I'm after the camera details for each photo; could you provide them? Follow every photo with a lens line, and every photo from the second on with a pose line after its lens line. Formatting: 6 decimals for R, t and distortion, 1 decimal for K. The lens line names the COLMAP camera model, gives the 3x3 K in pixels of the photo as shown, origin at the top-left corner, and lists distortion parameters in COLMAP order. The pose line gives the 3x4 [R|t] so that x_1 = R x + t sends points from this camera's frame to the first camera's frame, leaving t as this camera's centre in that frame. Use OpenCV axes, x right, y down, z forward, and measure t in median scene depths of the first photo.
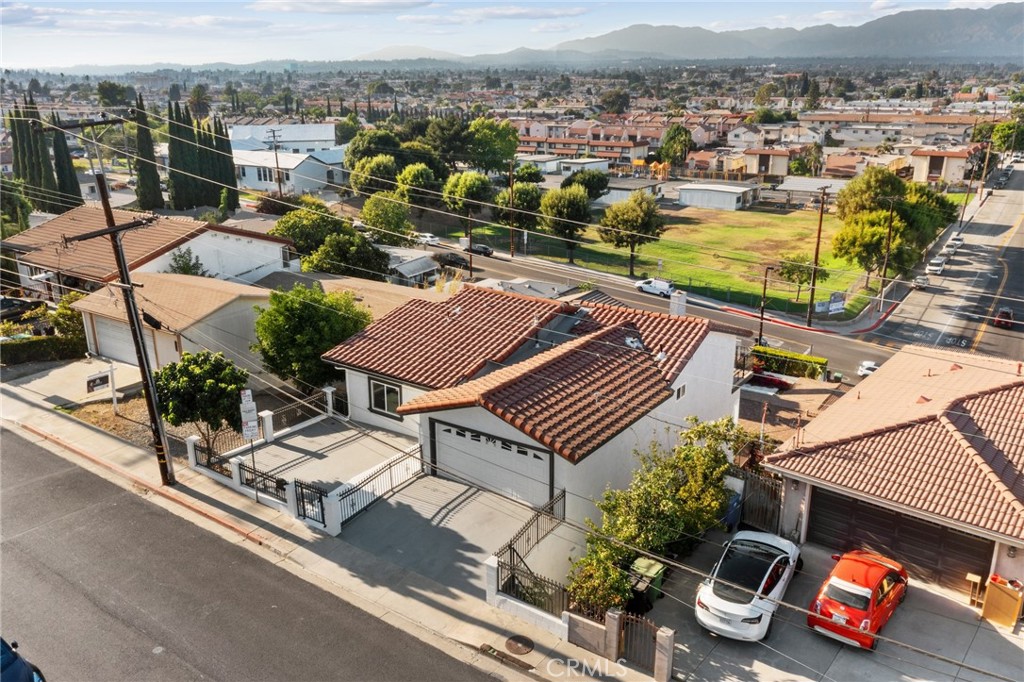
lens RADIAL K [[835.0, 0, 509.4], [0, 835.0, 342.7], [0, 0, 1]] dist [0.007176, -0.015624]
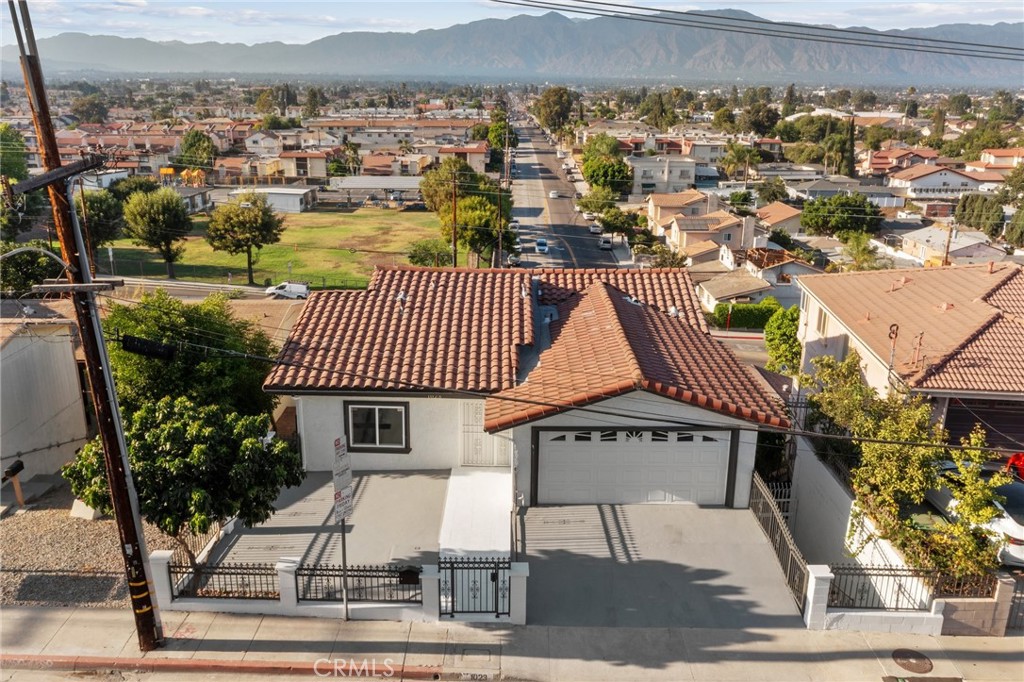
lens RADIAL K [[835.0, 0, 513.2], [0, 835.0, 330.9], [0, 0, 1]] dist [0.007176, -0.015624]
pose [[0.819546, -0.146532, 0.553961, -0.126563], [0.163174, 0.986404, 0.019516, -0.002258], [-0.549290, 0.074398, 0.832314, 0.102321]]
